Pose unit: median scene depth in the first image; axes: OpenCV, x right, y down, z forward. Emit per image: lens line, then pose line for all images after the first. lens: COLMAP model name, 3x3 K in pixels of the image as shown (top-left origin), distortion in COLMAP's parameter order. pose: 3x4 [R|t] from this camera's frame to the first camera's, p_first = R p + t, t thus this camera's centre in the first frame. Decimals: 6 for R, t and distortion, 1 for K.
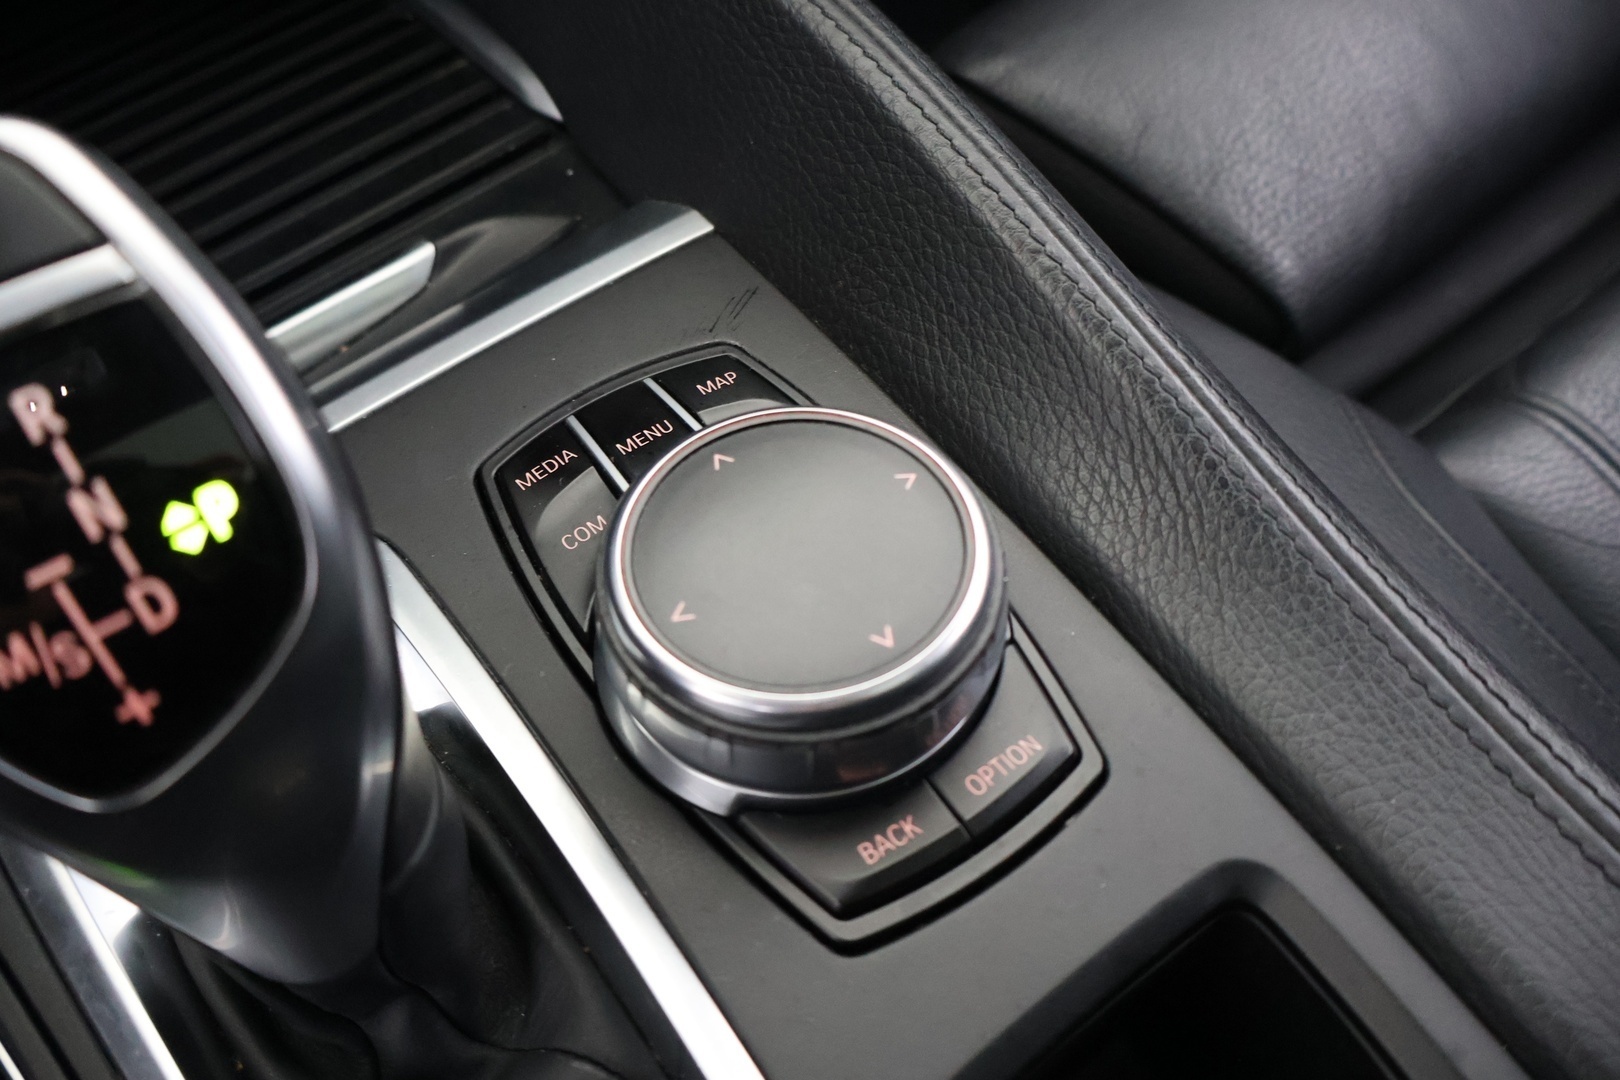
lens RADIAL K [[1360.5, 0, 807.1], [0, 1360.5, 540.1], [0, 0, 1]] dist [-0.001000, -0.002526]
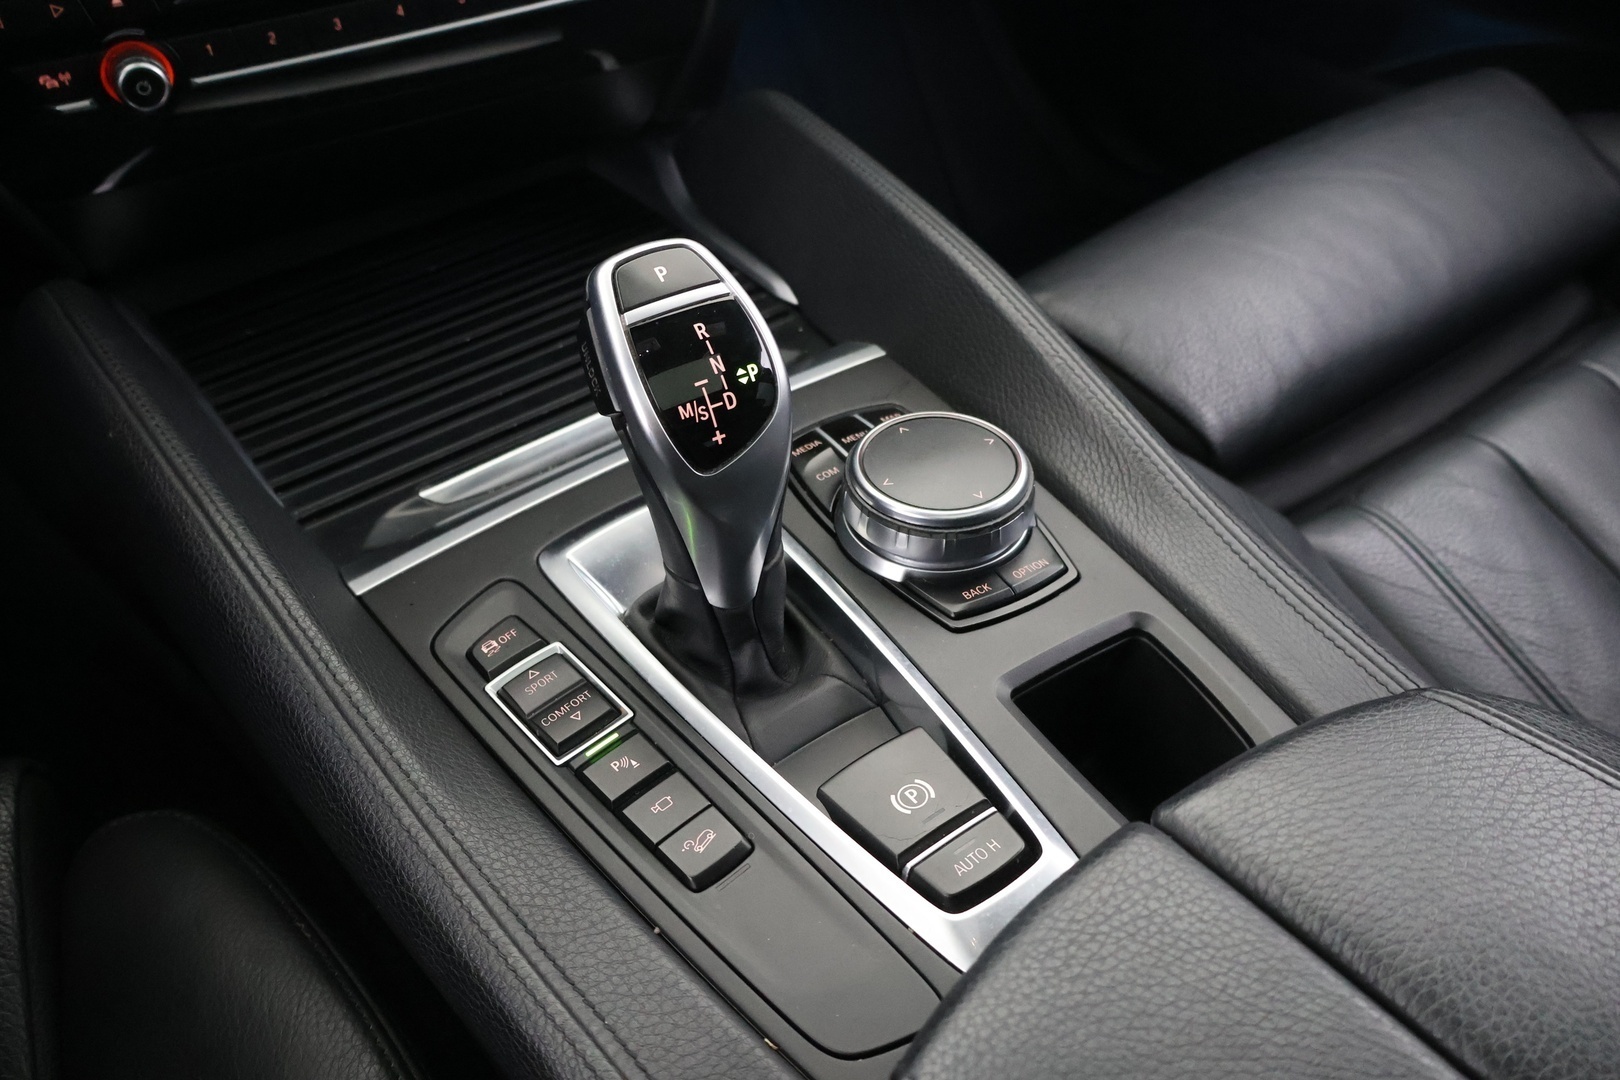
lens RADIAL K [[1360.5, 0, 811.9], [0, 1360.5, 539.5], [0, 0, 1]] dist [-0.001000, -0.002526]
pose [[0.997717, 0.060137, -0.030734, -0.112491], [-0.065271, 0.975494, -0.210123, 0.492135], [0.017345, 0.211649, 0.977192, -0.915136]]
